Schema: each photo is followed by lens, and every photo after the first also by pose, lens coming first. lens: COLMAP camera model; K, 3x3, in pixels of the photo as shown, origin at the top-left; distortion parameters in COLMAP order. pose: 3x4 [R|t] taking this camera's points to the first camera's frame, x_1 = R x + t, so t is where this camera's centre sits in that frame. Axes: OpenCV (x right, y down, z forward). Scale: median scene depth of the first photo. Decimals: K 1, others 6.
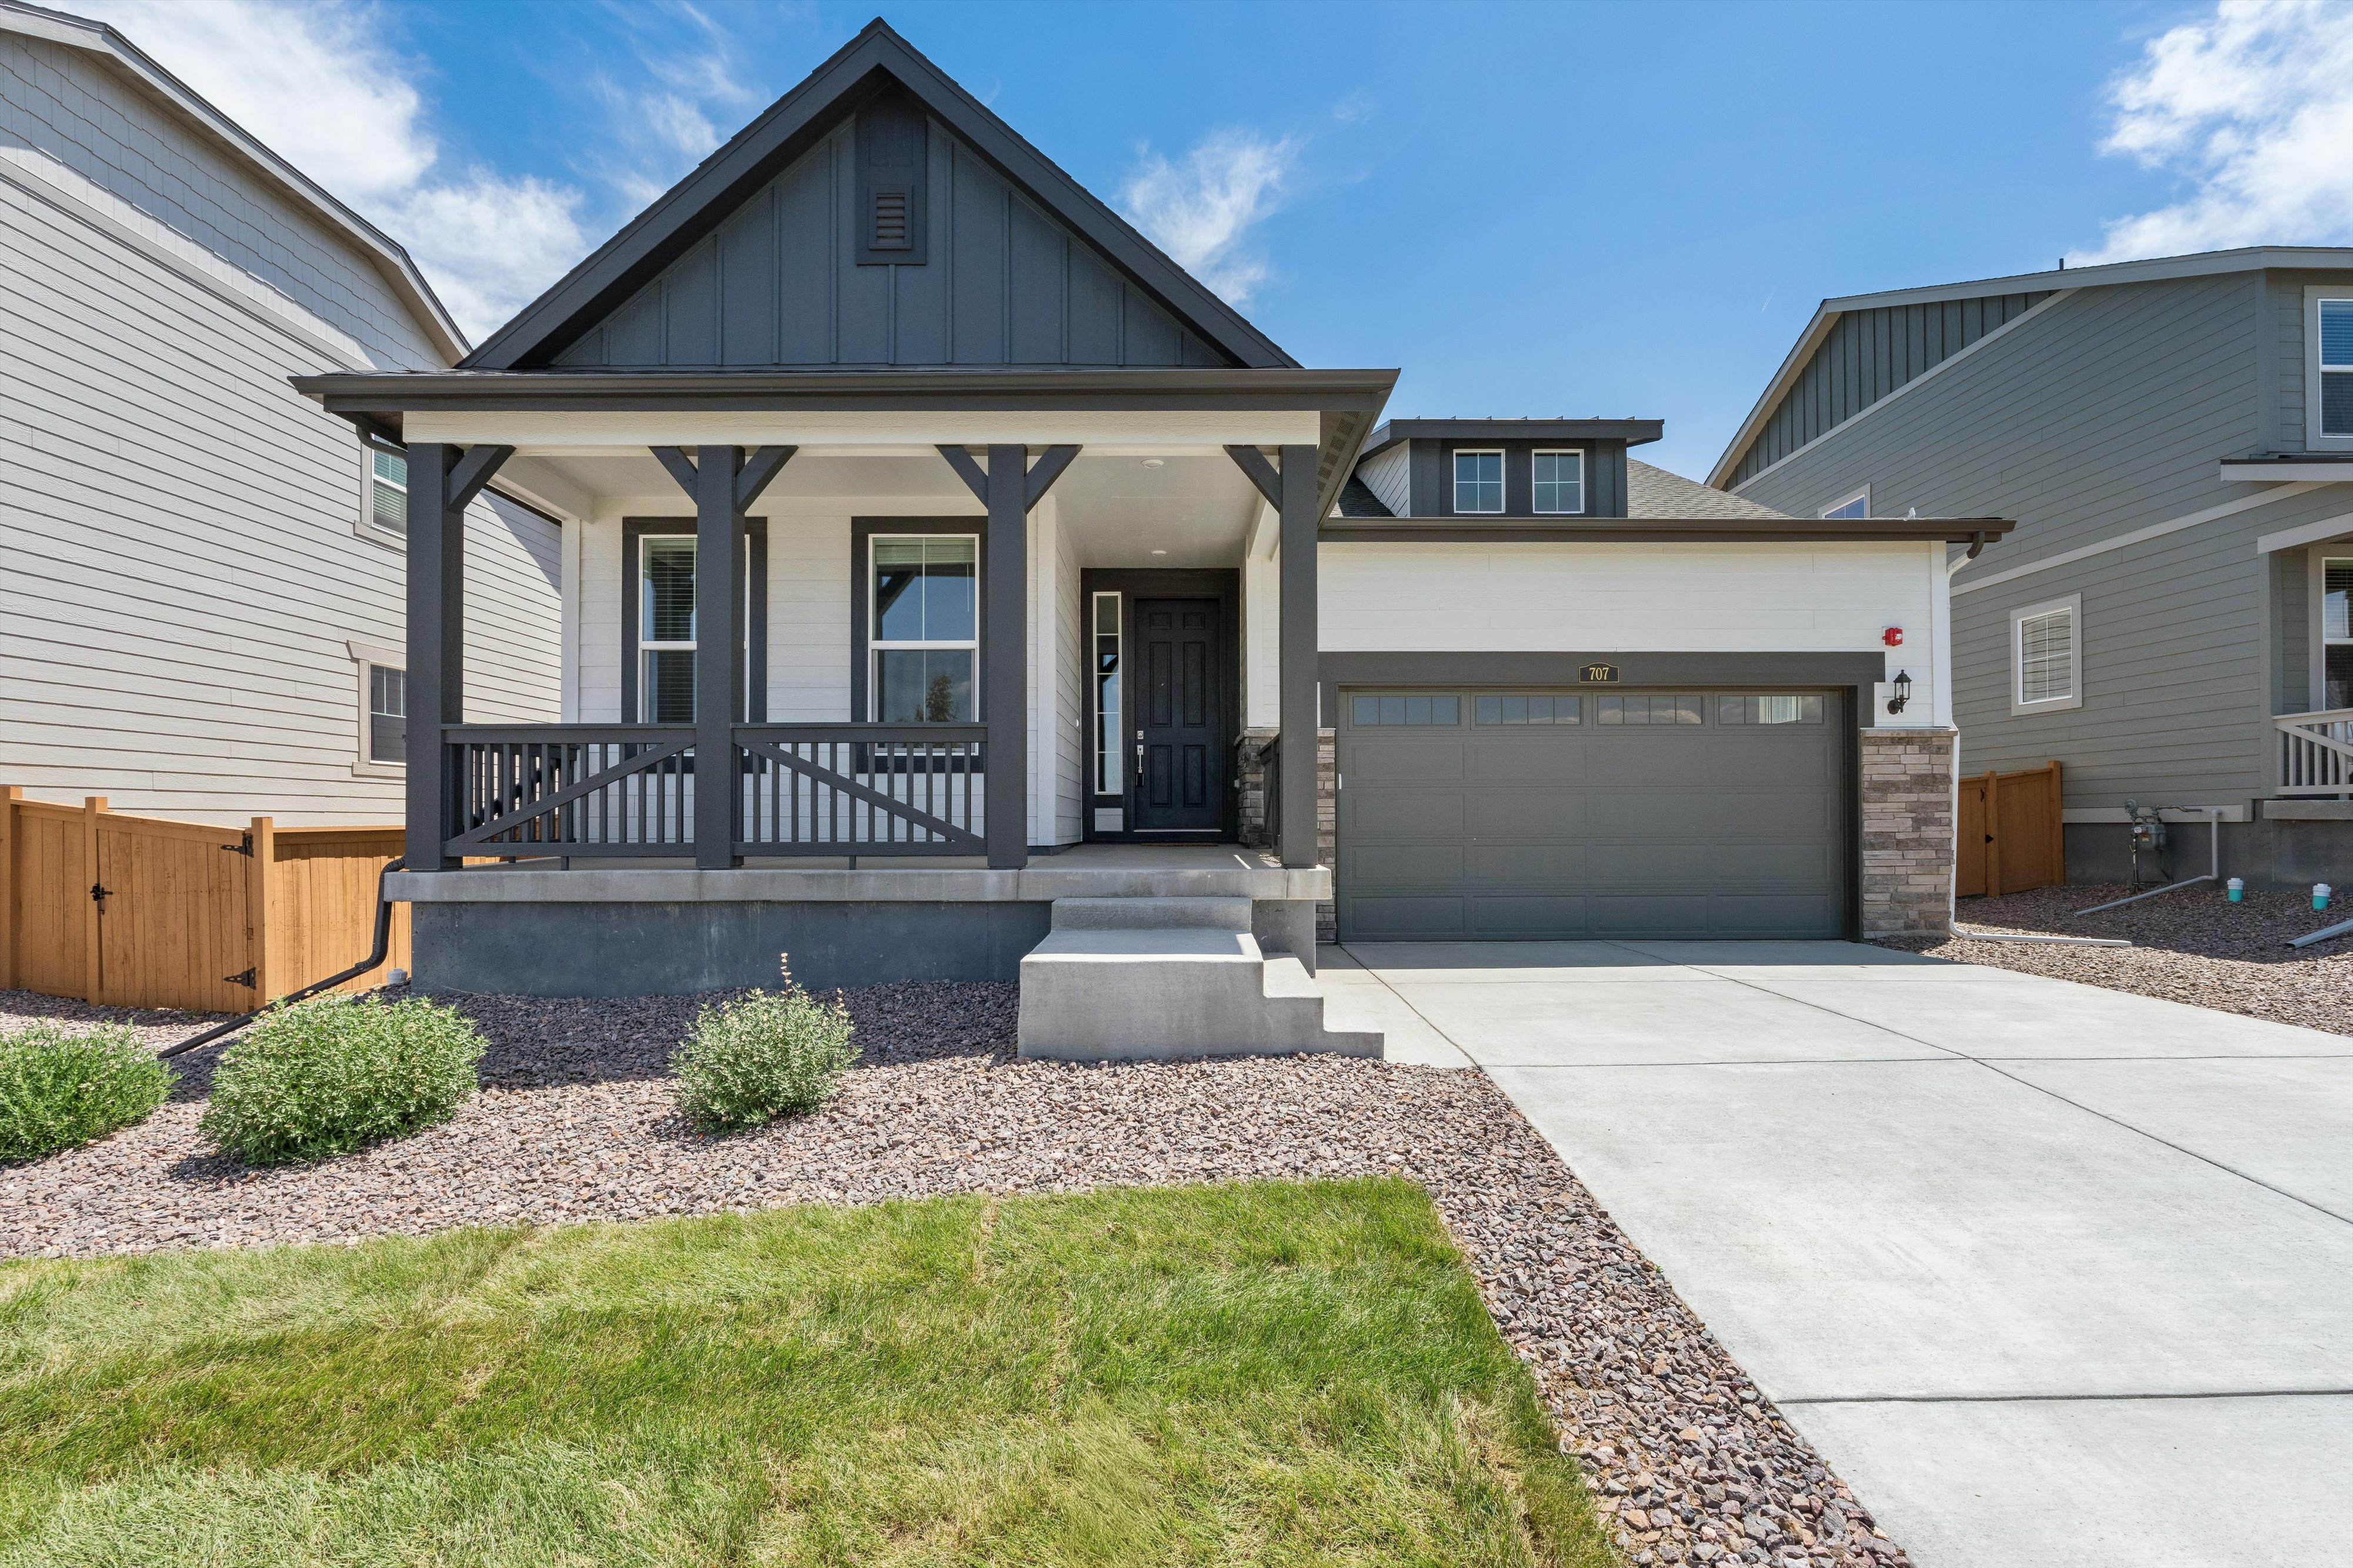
lens RADIAL K [[1067.7, 0, 1176.5], [0, 1067.7, 817.0], [0, 0, 1]] dist [-0.005533, 0.000122]
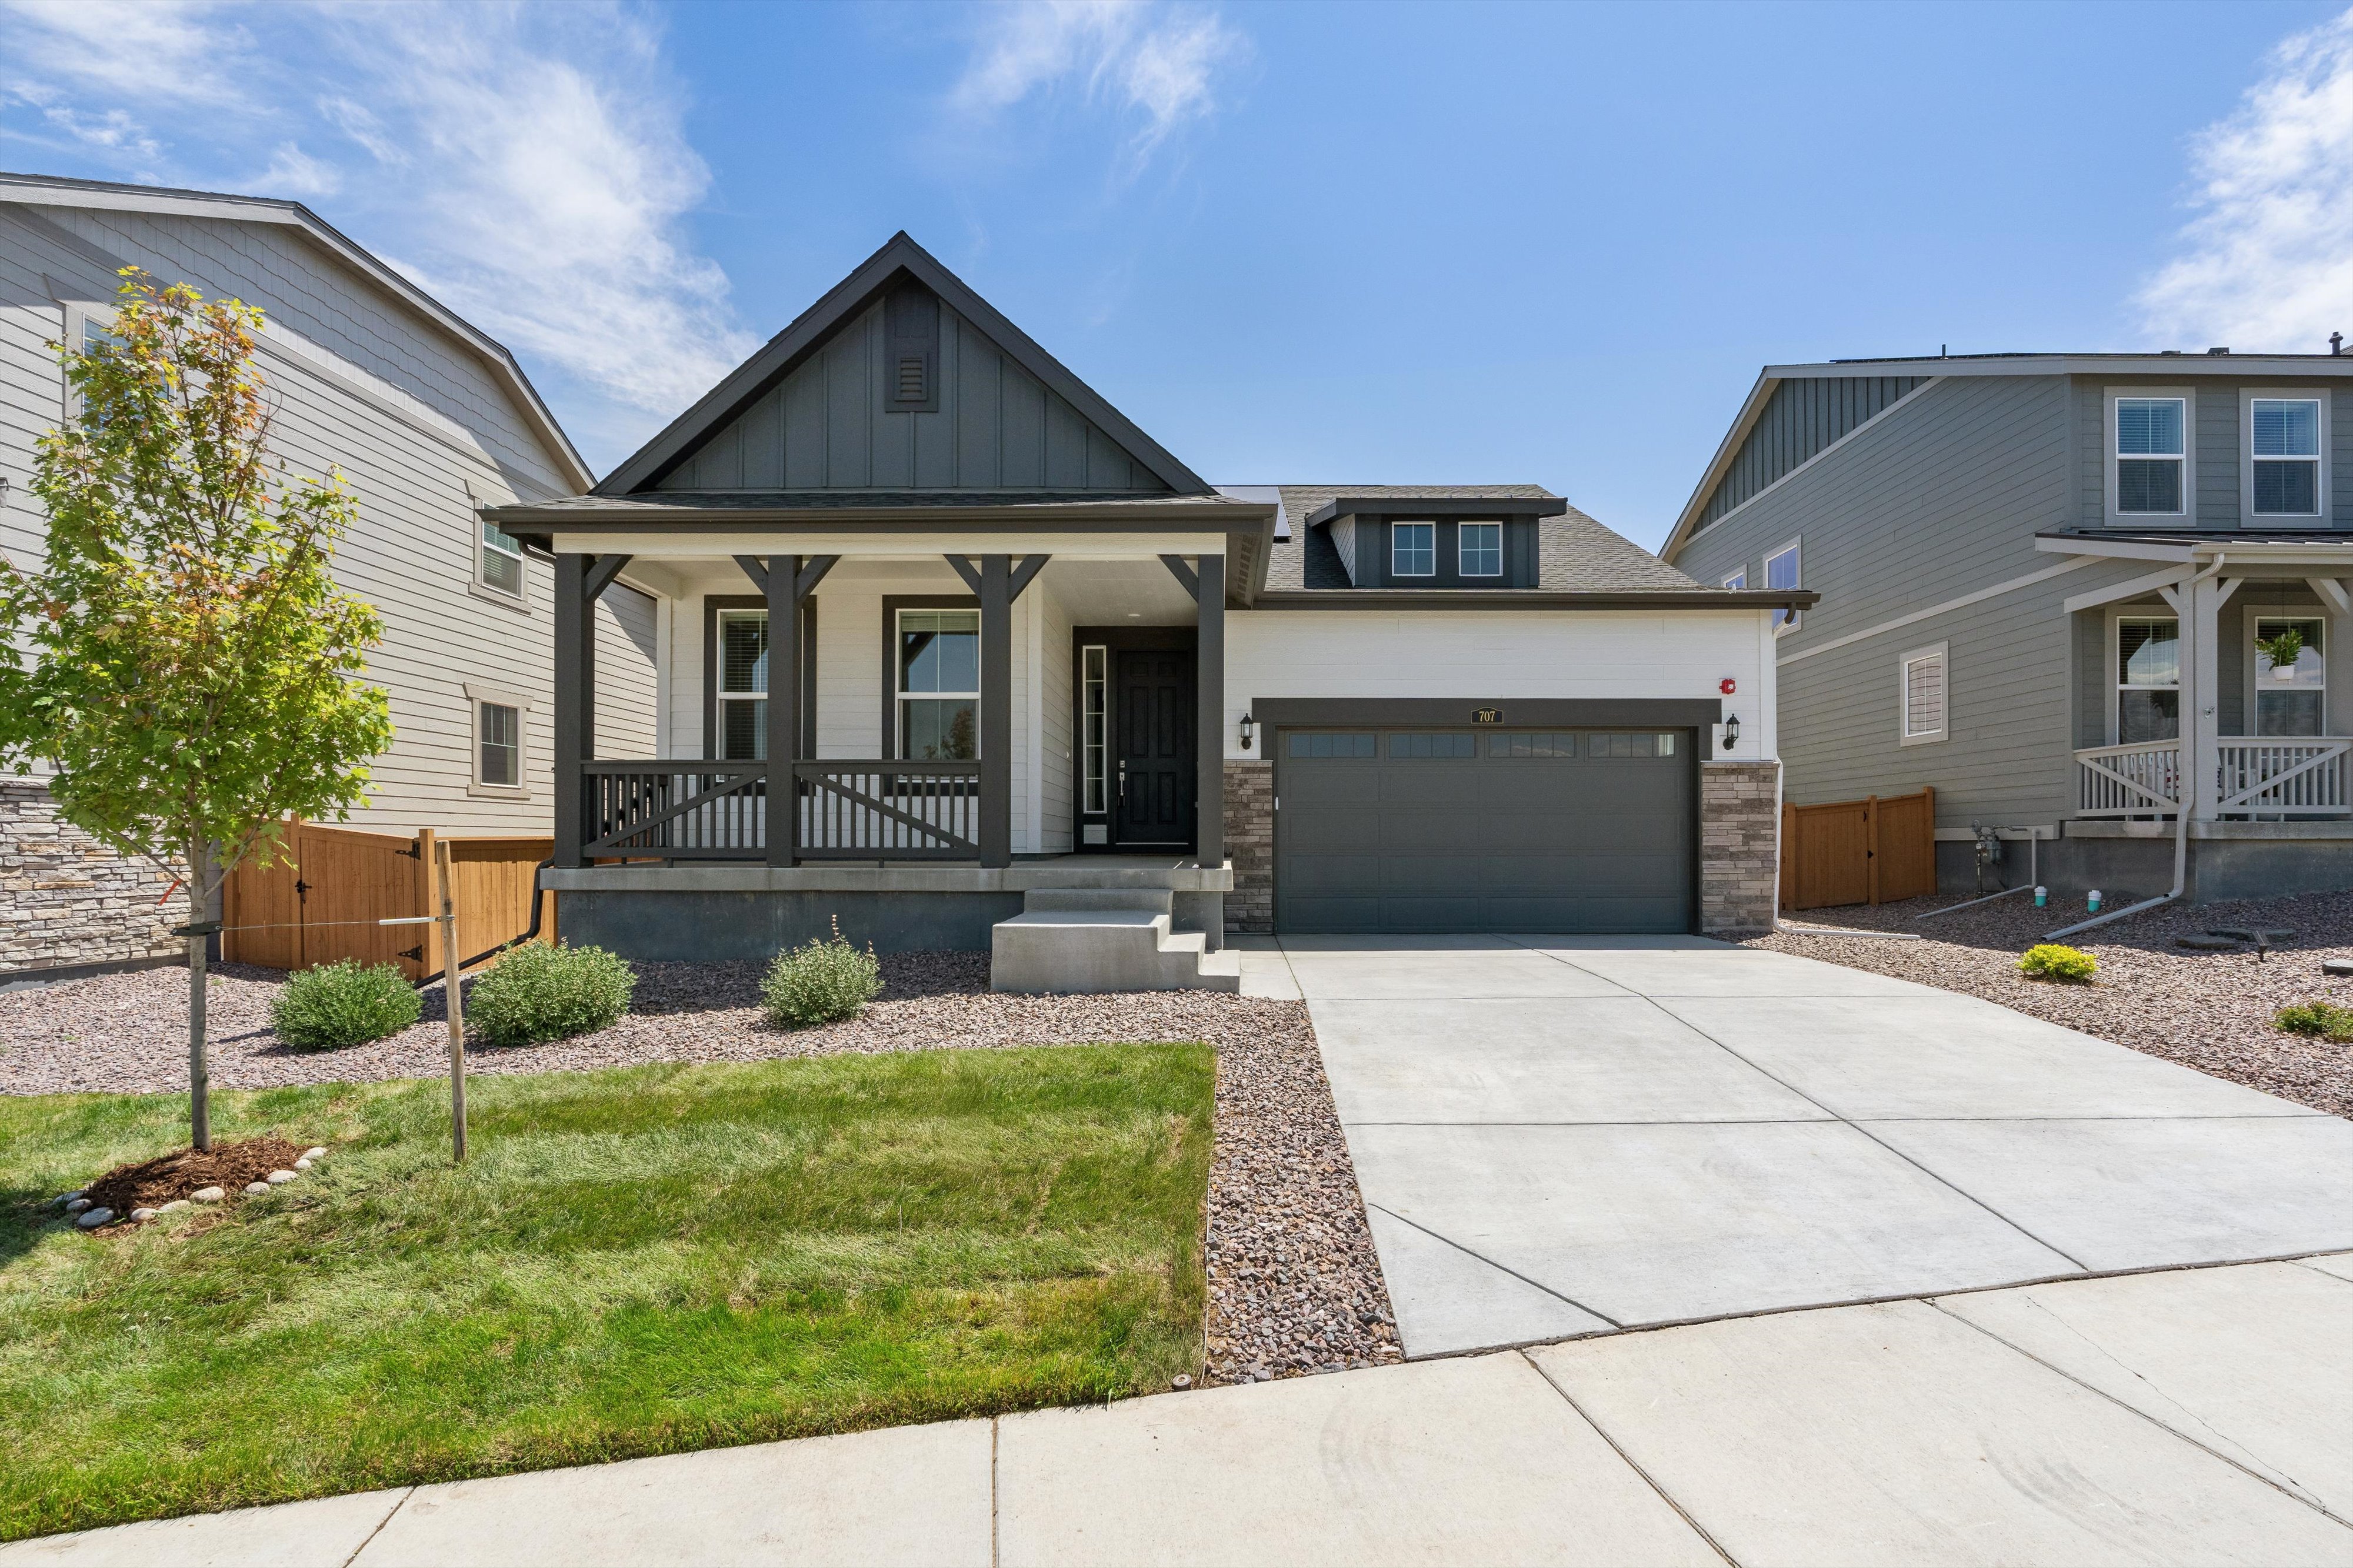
lens RADIAL K [[1094.1, 0, 1203.2], [0, 1094.1, 841.7], [0, 0, 1]] dist [-0.003985, -0.001352]
pose [[0.999857, 0.003330, -0.016550, 0.101268], [-0.003263, 0.999986, 0.004121, 0.006945], [0.016564, -0.004066, 0.999855, -0.301858]]
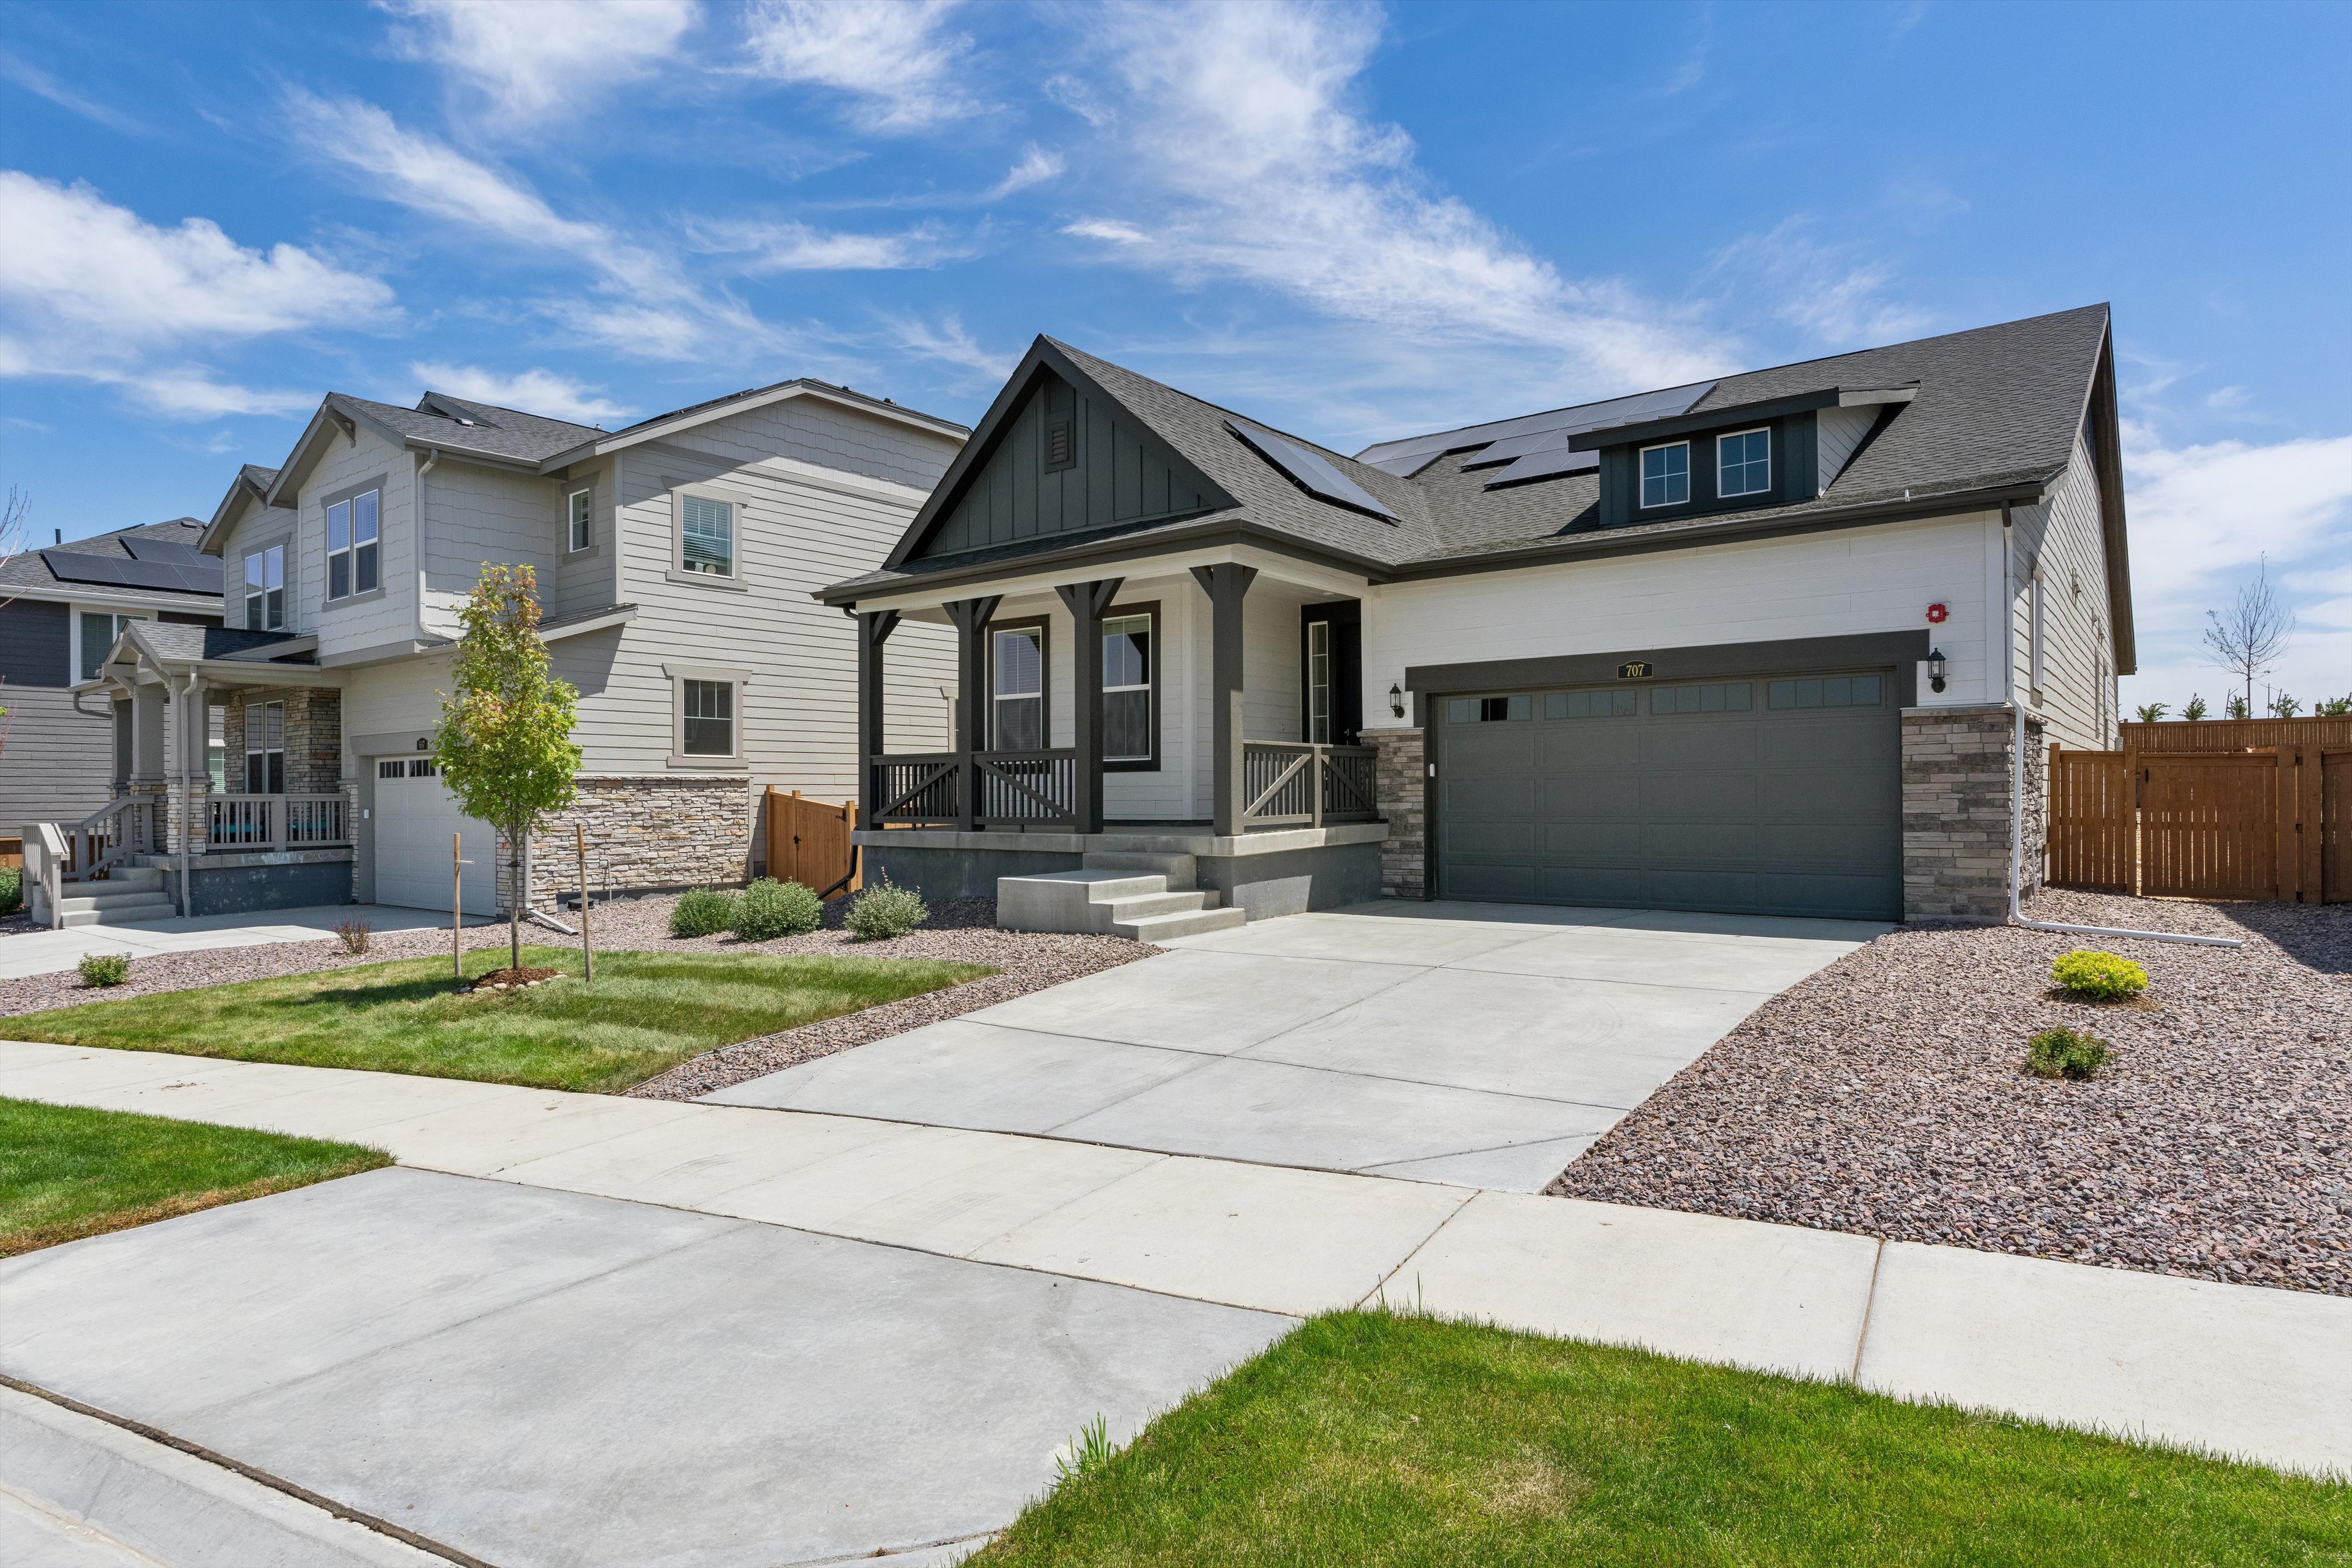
lens RADIAL K [[1263.8, 0, 1176.0], [0, 1263.8, 784.0], [0, 0, 1]] dist [-0.000834, 0.000119]
pose [[0.788161, -0.008642, -0.615408, 0.937606], [0.010103, 0.999948, -0.001103, -0.020943], [0.615386, -0.005348, 0.788208, -0.386692]]
